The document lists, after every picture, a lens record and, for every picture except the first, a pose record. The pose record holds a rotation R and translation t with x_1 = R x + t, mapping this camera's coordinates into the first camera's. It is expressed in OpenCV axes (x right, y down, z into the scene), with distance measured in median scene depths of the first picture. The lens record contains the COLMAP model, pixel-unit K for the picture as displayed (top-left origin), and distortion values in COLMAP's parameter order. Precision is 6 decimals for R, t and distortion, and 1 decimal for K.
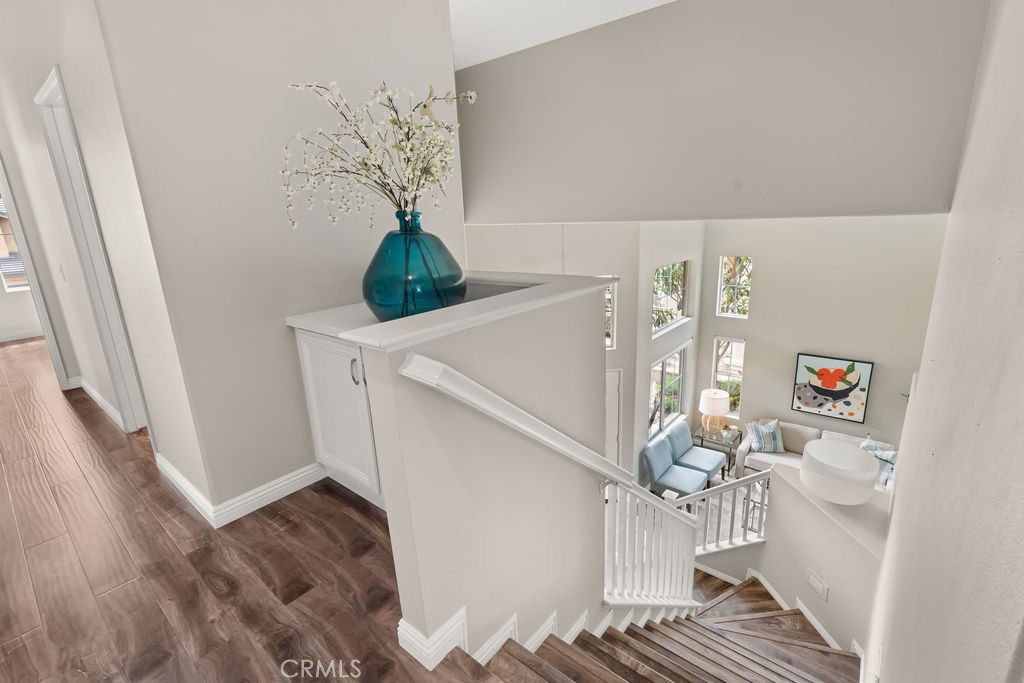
lens RADIAL K [[470.6, 0, 494.3], [0, 470.6, 336.7], [0, 0, 1]] dist [-0.029986, 0.009631]
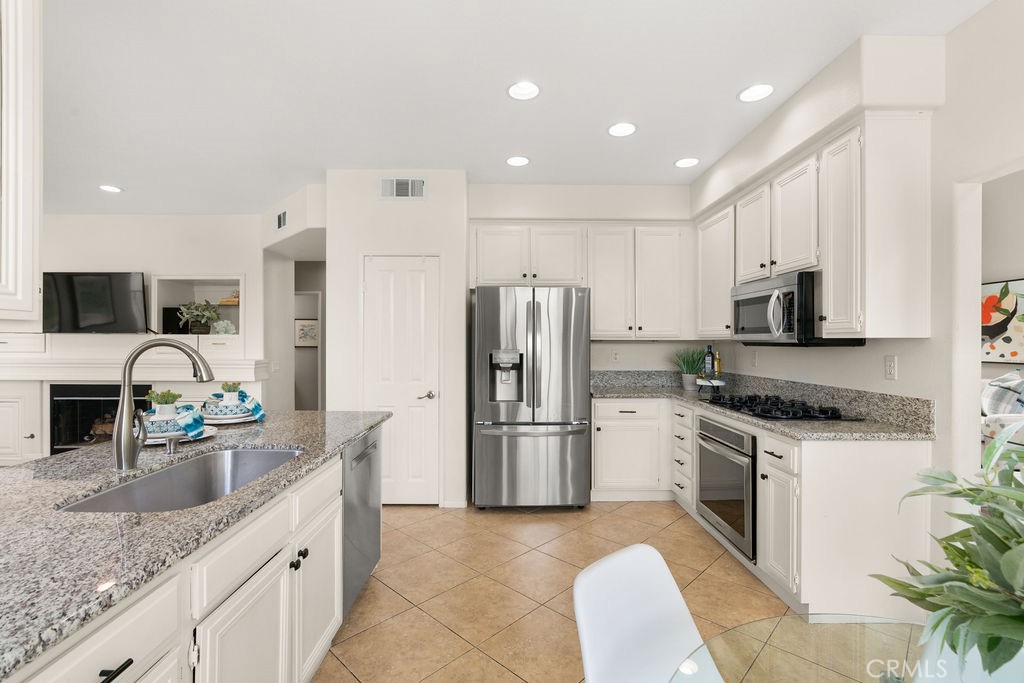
lens RADIAL K [[470.6, 0, 512.1], [0, 470.6, 344.4], [0, 0, 1]] dist [-0.029986, 0.009631]
pose [[0.670077, 0.052382, -0.740441, 0.767035], [-0.227814, 0.963879, -0.137976, 0.432172], [0.706468, 0.261137, 0.657807, -0.058355]]
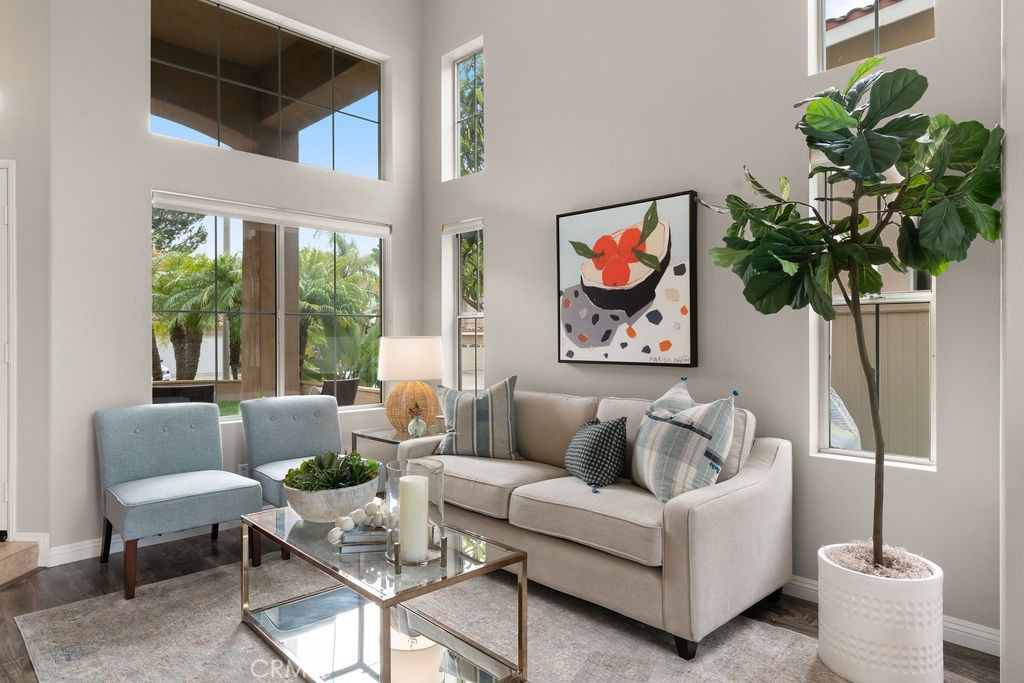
lens RADIAL K [[605.0, 0, 519.6], [0, 605.0, 343.5], [0, 0, 1]] dist [0.019406, -0.007785]
pose [[0.996572, 0.050377, -0.065619, 0.677354], [-0.065400, 0.965512, -0.252012, 0.290822], [0.050661, 0.255440, 0.965497, 0.521687]]
